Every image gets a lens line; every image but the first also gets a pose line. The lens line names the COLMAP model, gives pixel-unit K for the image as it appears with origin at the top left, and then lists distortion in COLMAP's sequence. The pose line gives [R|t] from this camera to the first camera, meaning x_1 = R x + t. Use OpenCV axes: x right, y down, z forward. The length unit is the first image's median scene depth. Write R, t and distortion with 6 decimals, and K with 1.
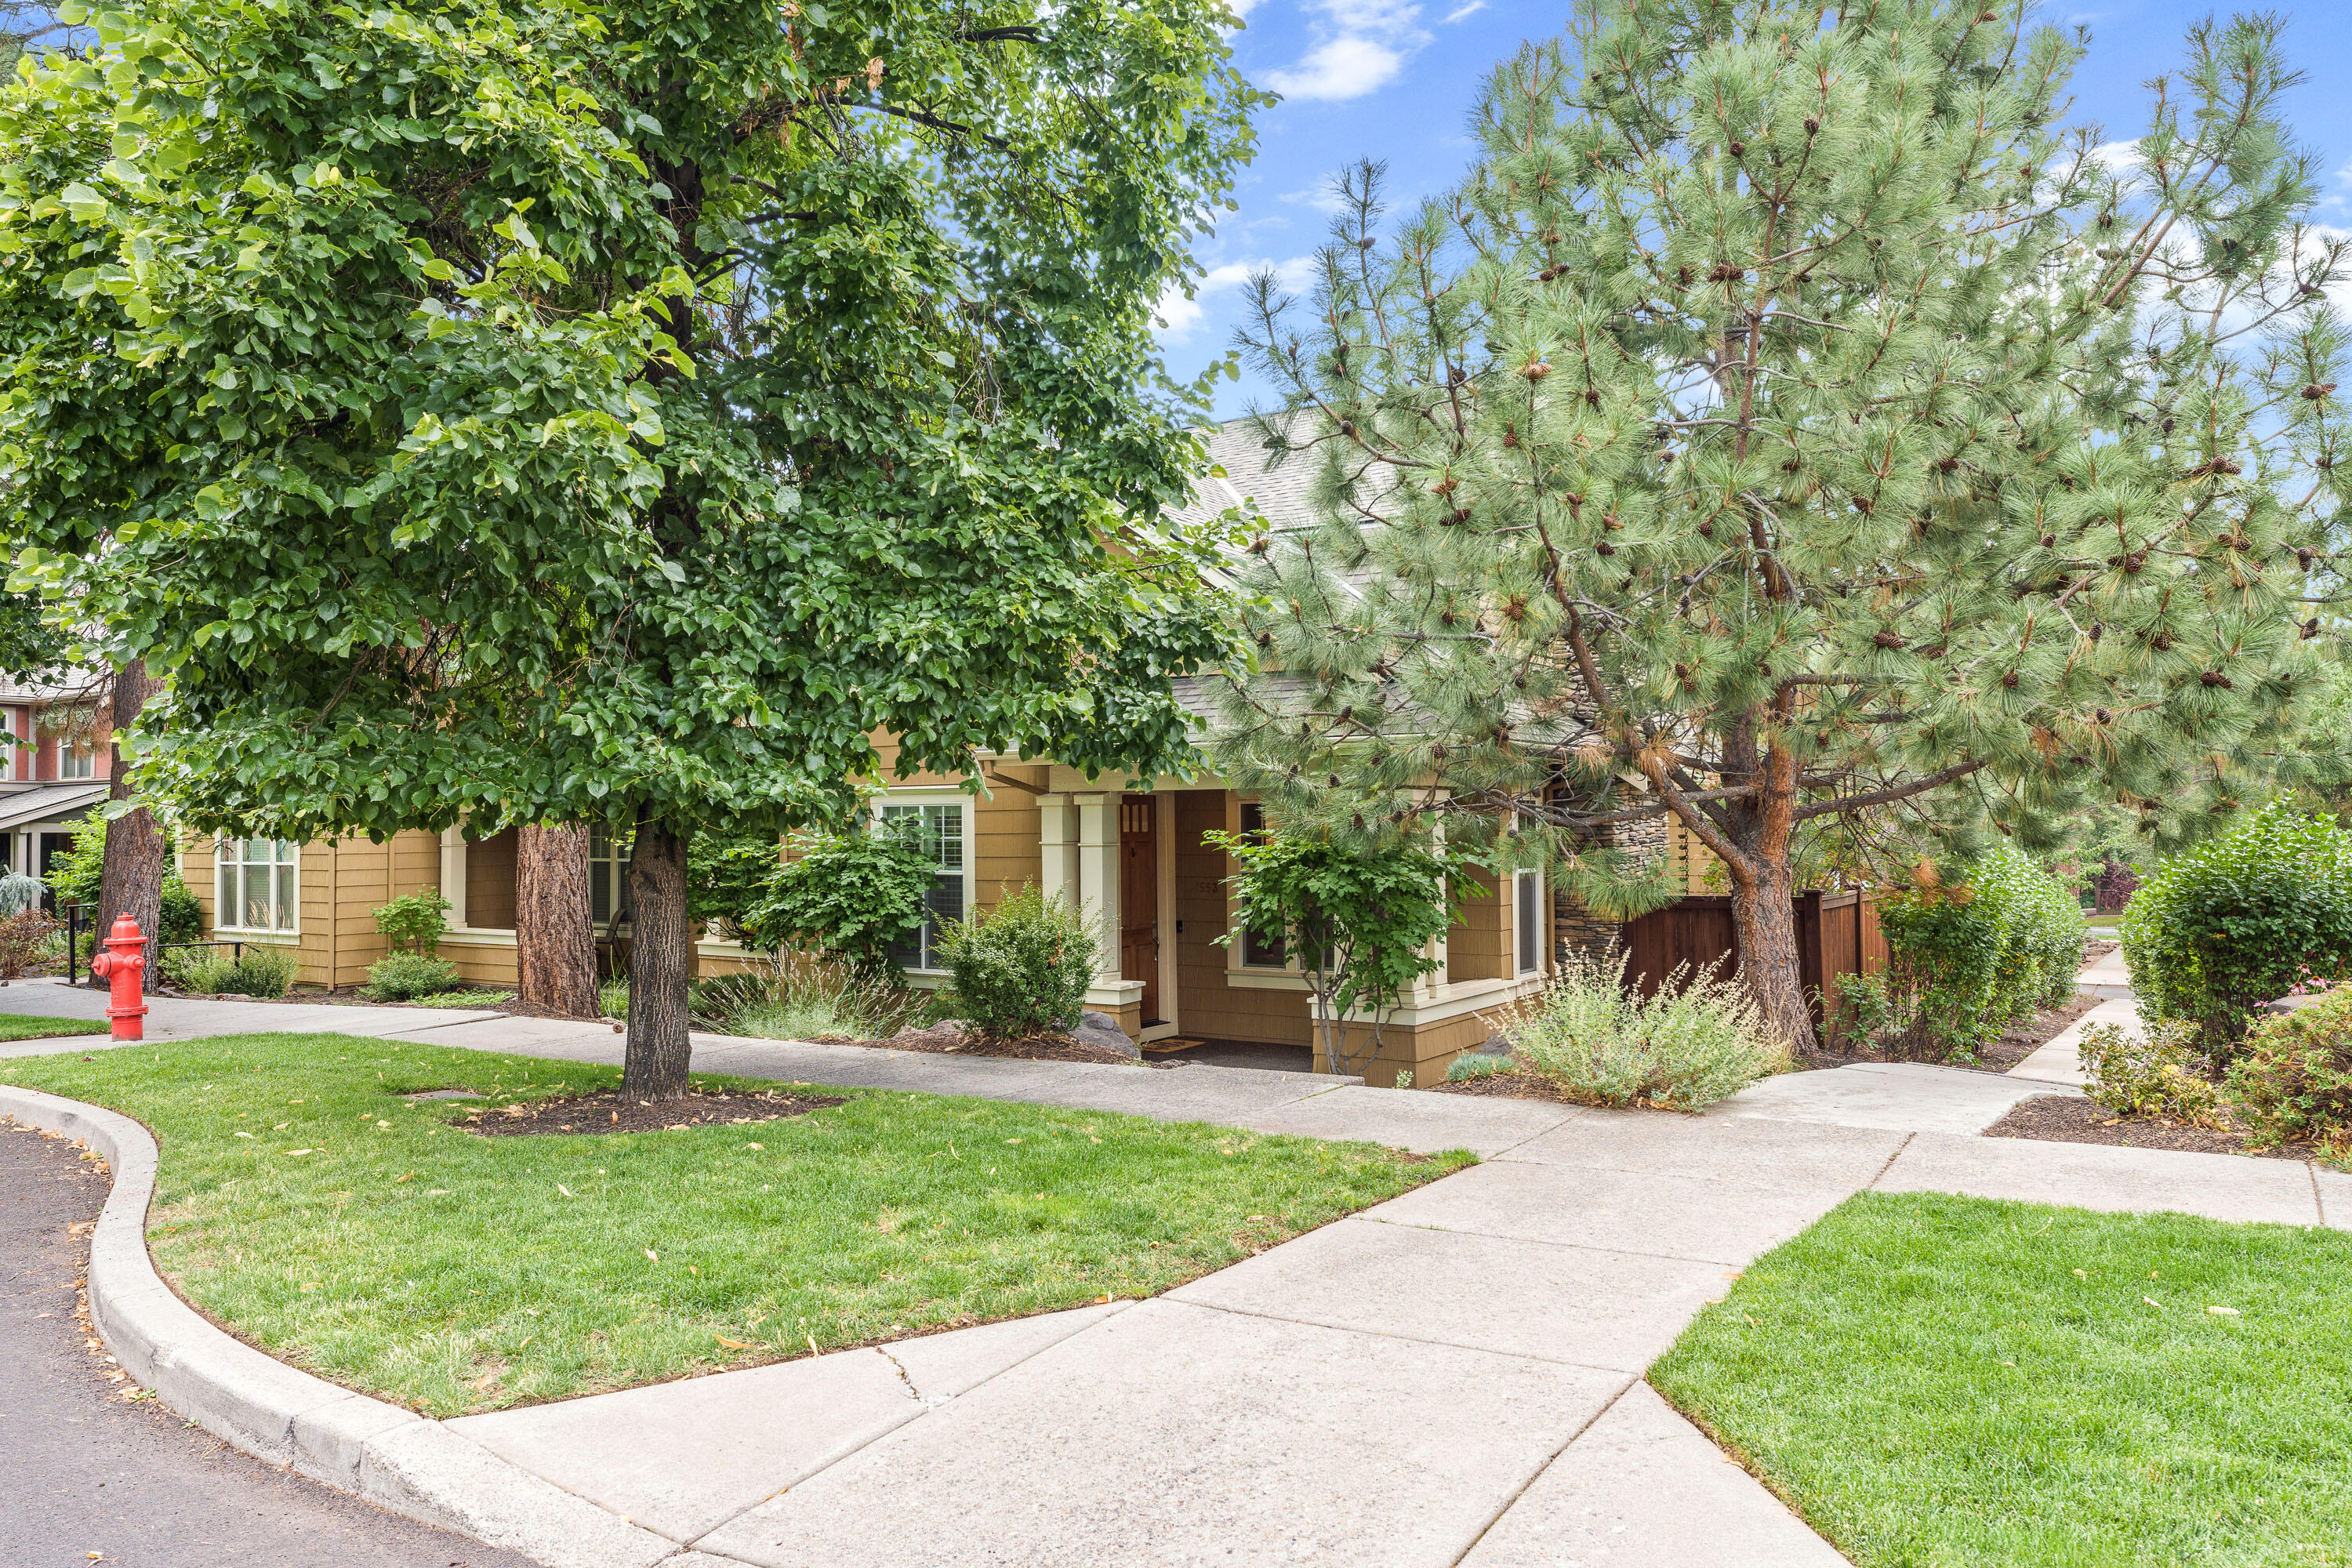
lens RADIAL K [[1579.7, 0, 1175.3], [0, 1579.7, 789.2], [0, 0, 1]] dist [-0.002545, -0.000733]
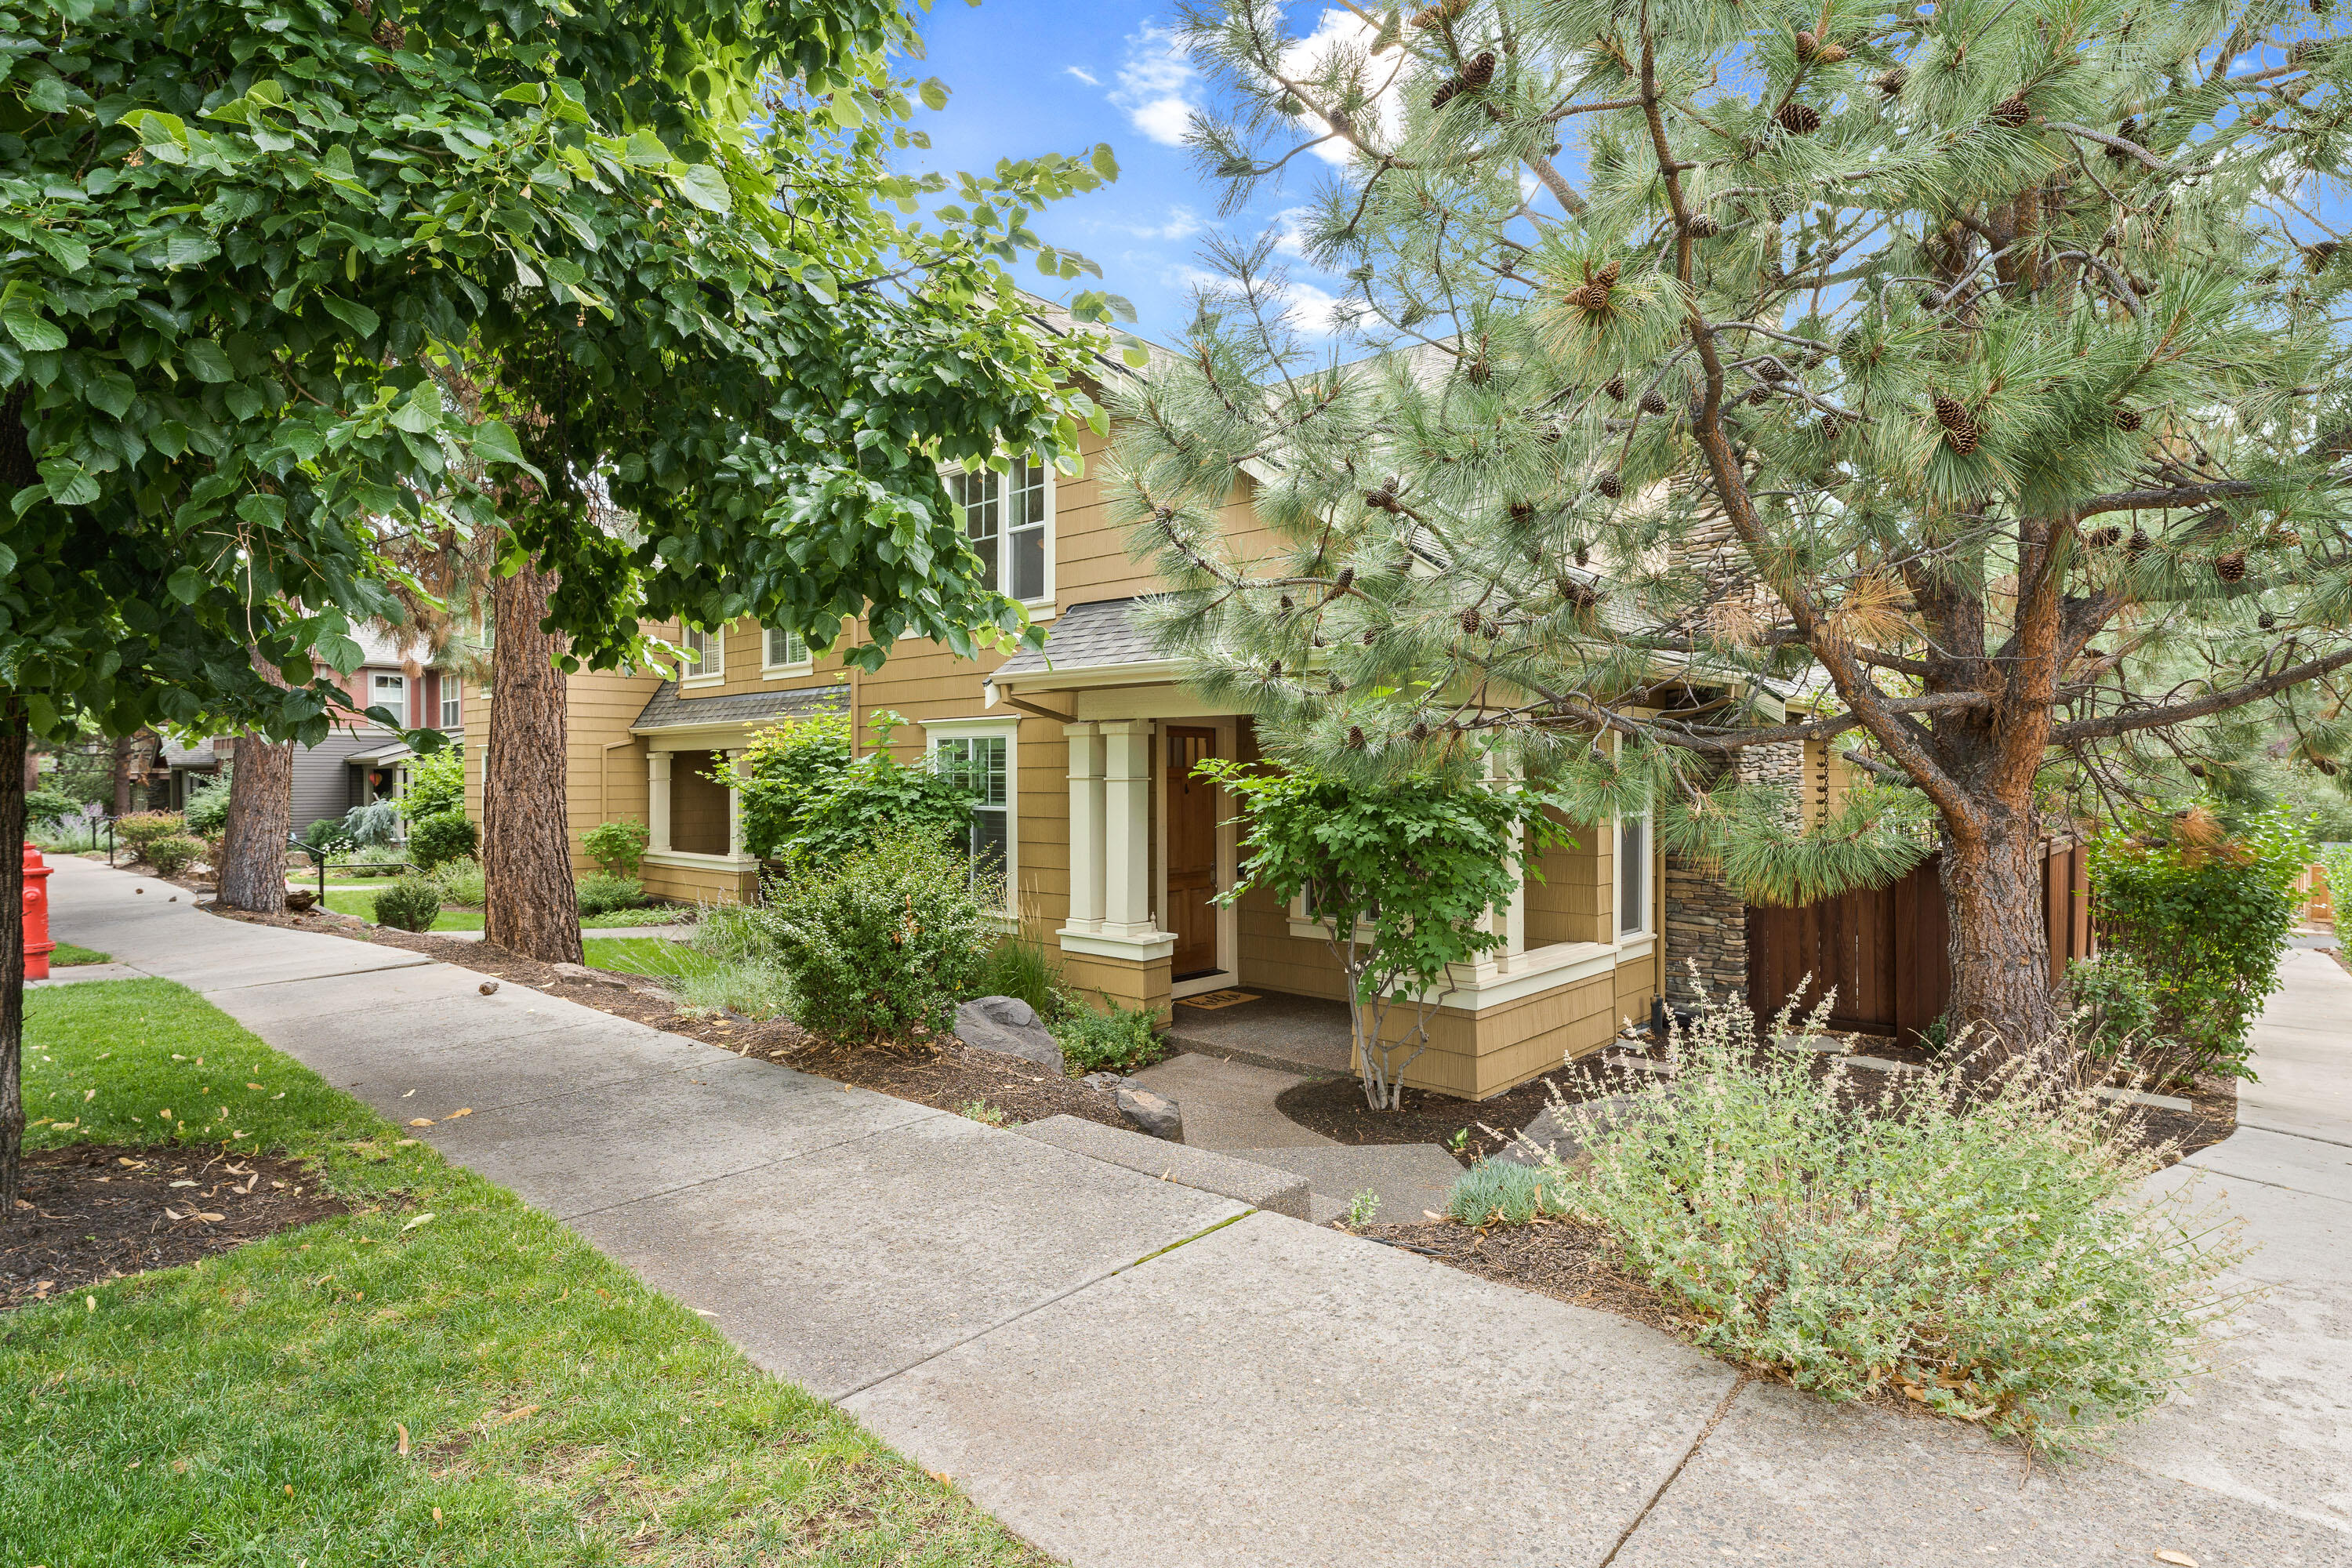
lens RADIAL K [[1155.2, 0, 1176.8], [0, 1155.2, 780.0], [0, 0, 1]] dist [-0.019493, -0.000058]
pose [[0.986360, 0.007757, -0.164418, 0.099195], [-0.003125, 0.999591, 0.028409, 0.019700], [0.164571, -0.027508, 0.985982, 0.418920]]
